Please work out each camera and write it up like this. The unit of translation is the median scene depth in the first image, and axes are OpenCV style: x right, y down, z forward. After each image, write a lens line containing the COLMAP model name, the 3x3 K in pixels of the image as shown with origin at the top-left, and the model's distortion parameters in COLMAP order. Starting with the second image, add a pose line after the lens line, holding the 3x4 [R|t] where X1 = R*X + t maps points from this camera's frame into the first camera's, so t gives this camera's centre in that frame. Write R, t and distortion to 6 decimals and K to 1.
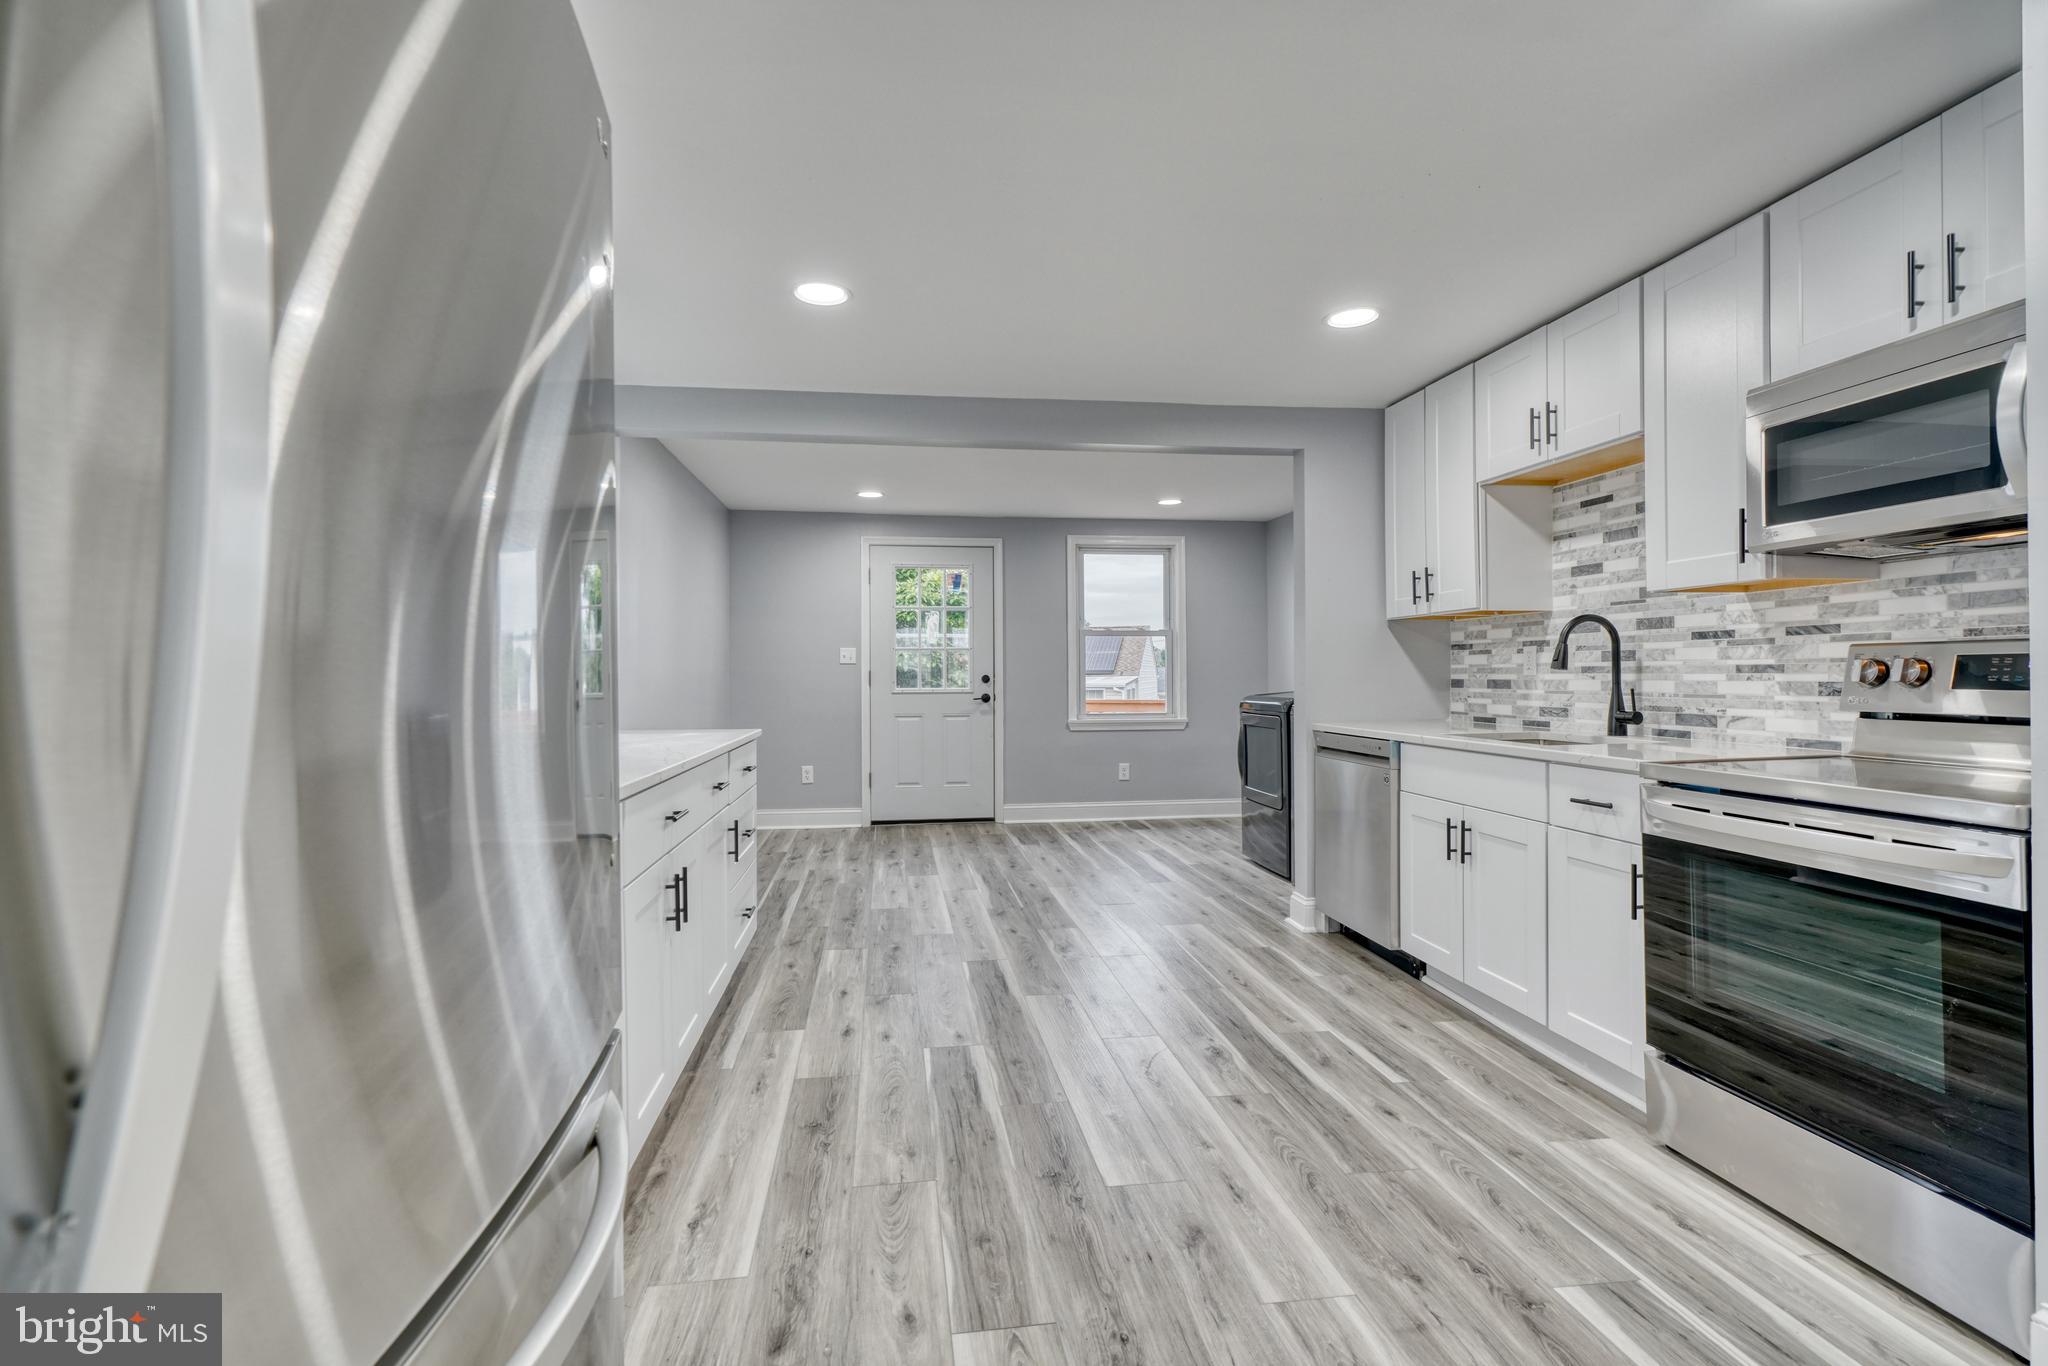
lens RADIAL K [[938.6, 0, 1016.3], [0, 938.6, 678.5], [0, 0, 1]] dist [-0.006750, 0.005877]
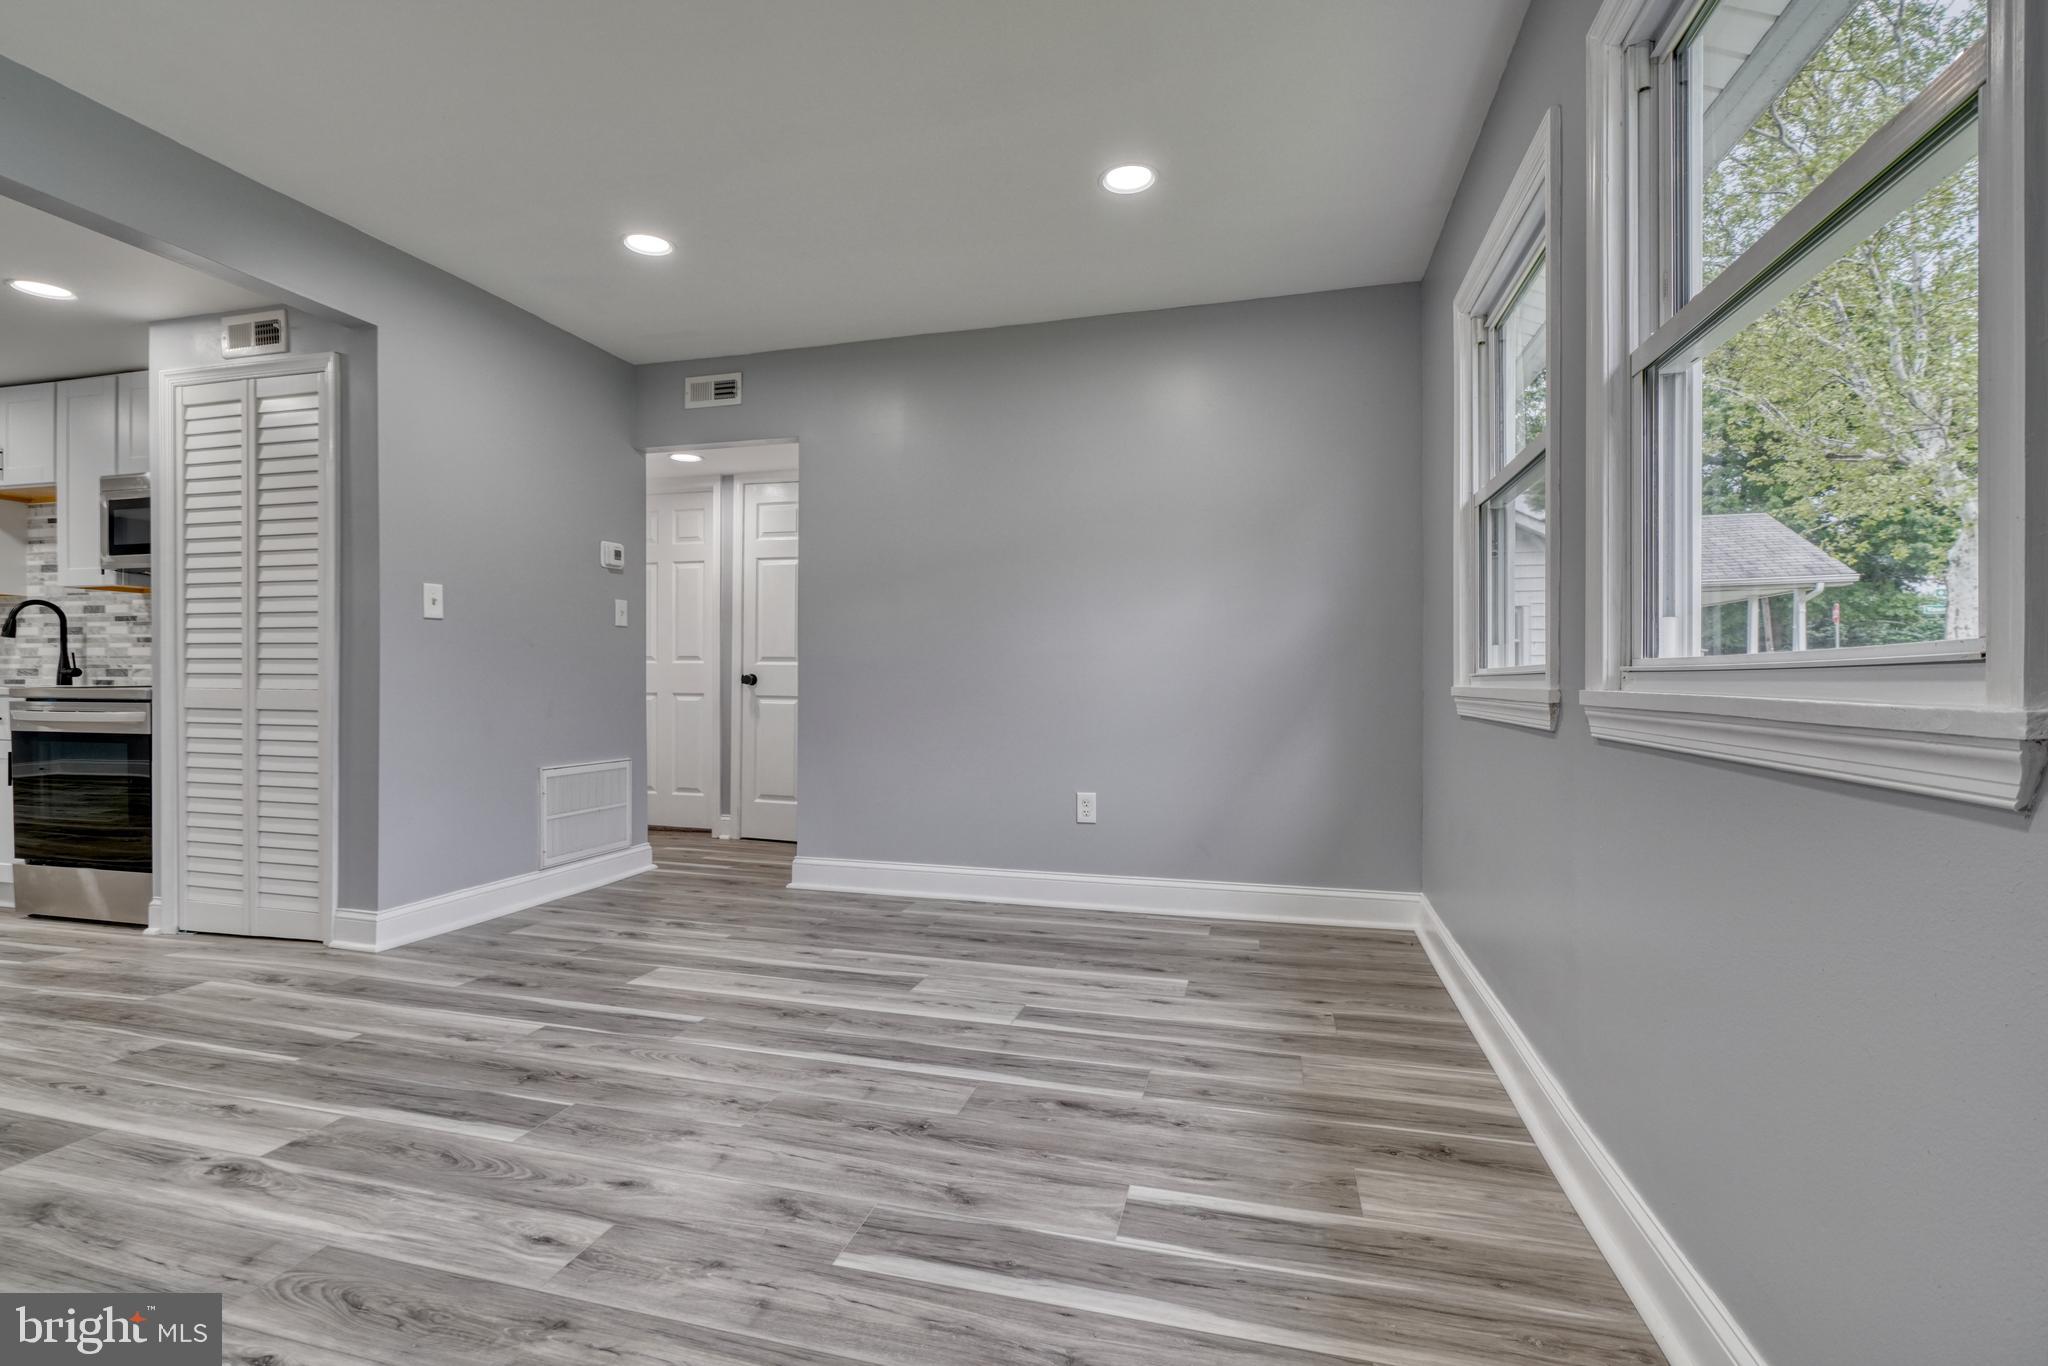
lens RADIAL K [[945.1, 0, 1024.2], [0, 945.1, 685.5], [0, 0, 1]] dist [-0.016653, 0.006453]
pose [[0.392102, 0.004107, 0.919913, -0.103991], [-0.004103, 0.999988, -0.002715, 0.058341], [-0.919913, -0.002710, 0.392114, -0.915330]]
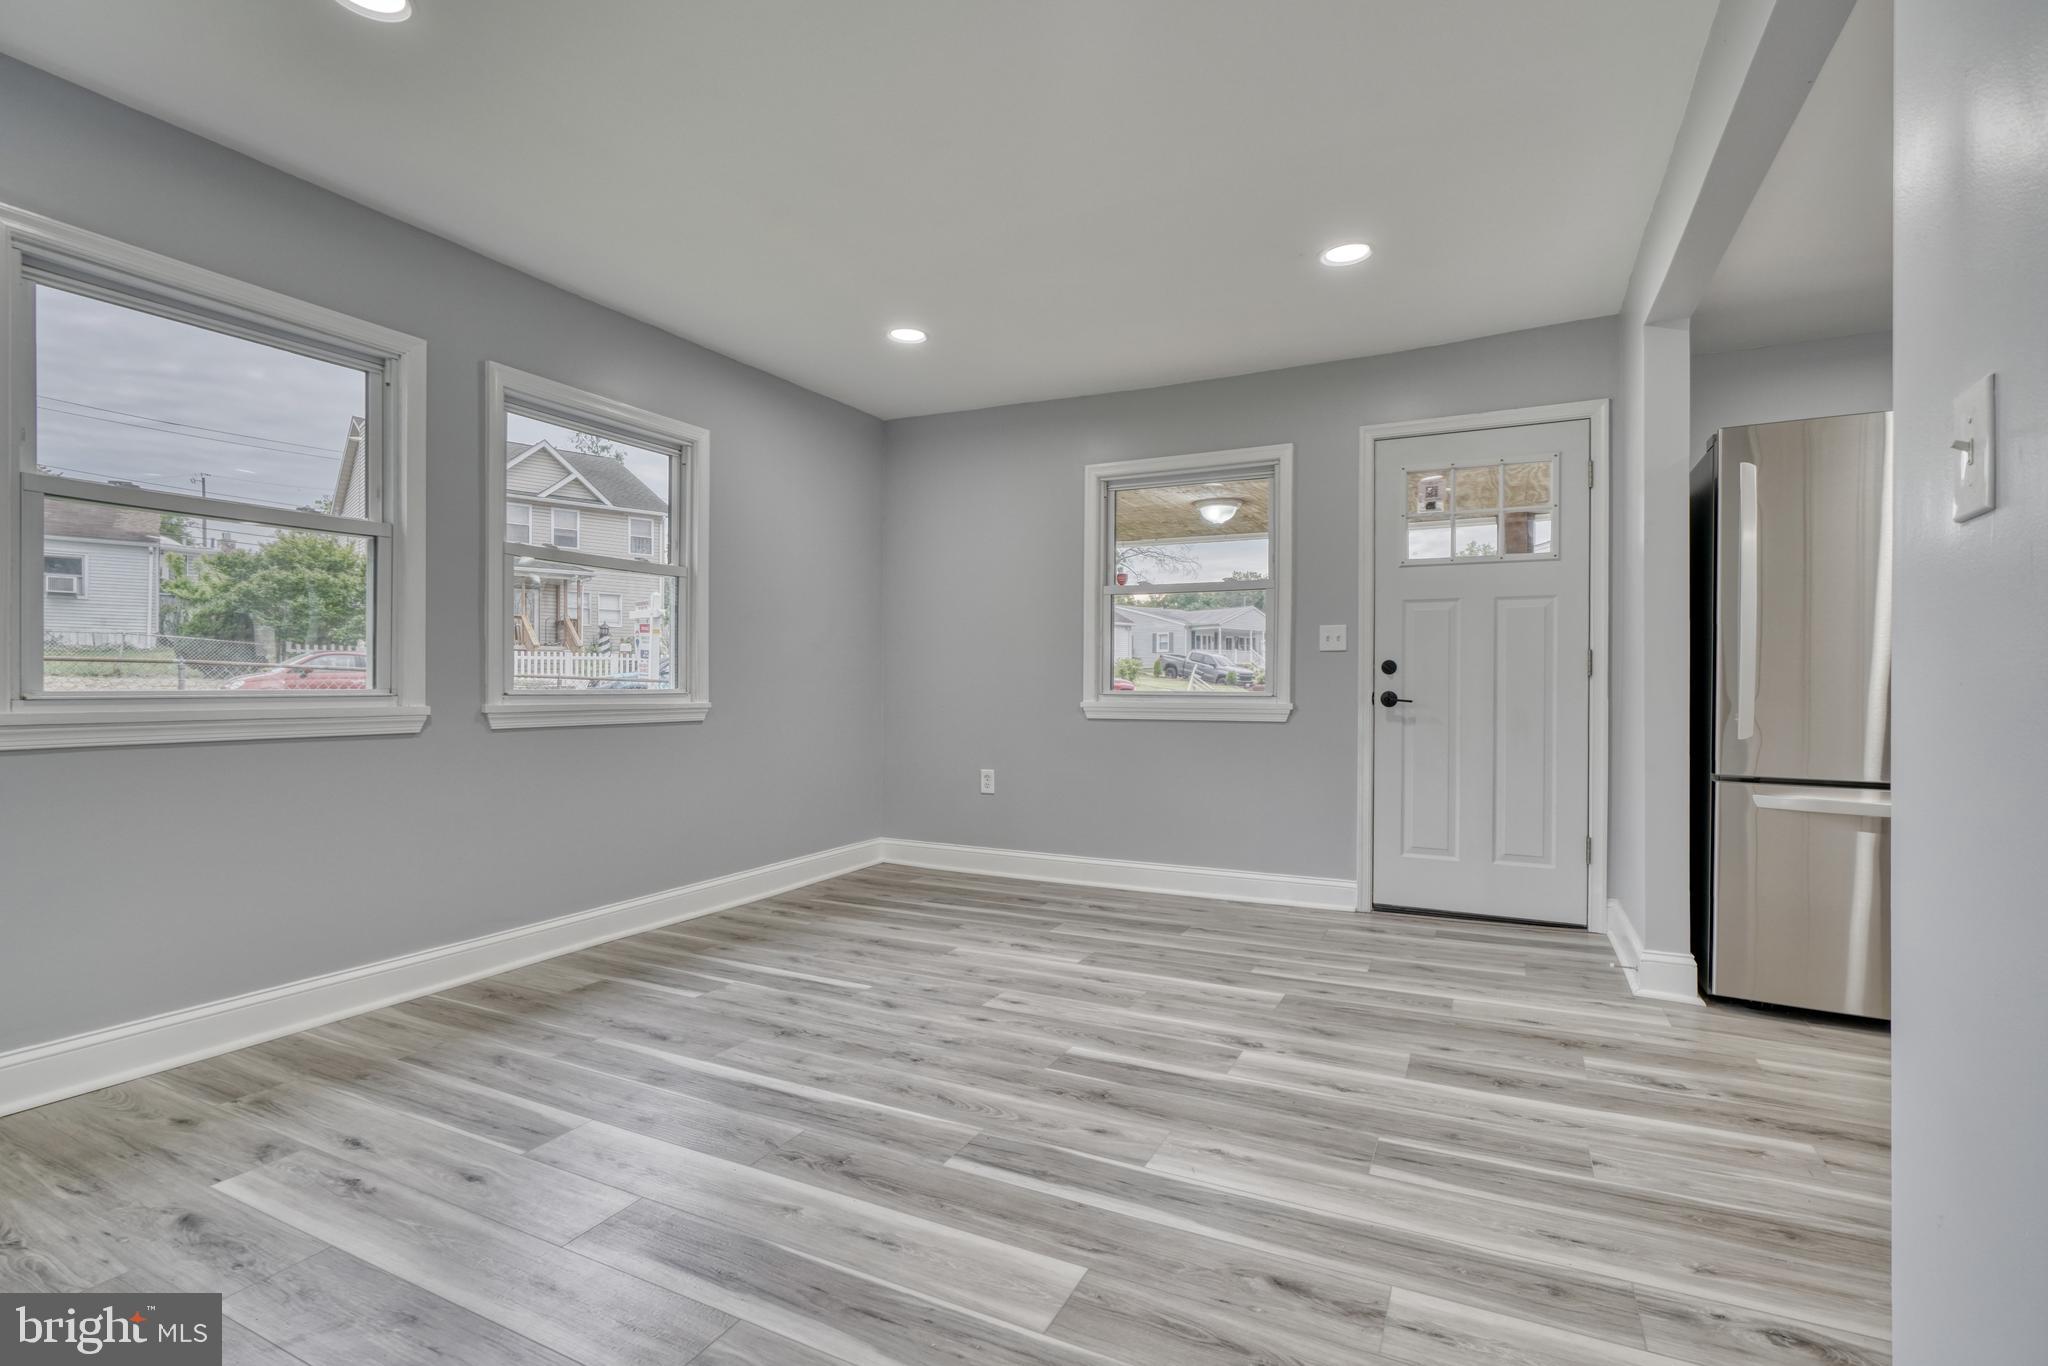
lens RADIAL K [[935.0, 0, 1014.6], [0, 935.0, 688.8], [0, 0, 1]] dist [-0.009111, 0.006382]
pose [[-0.581377, 0.007132, -0.813603, 1.027906], [-0.000777, 0.999956, 0.009321, 0.031569], [0.813634, 0.006051, -0.581346, 0.067541]]
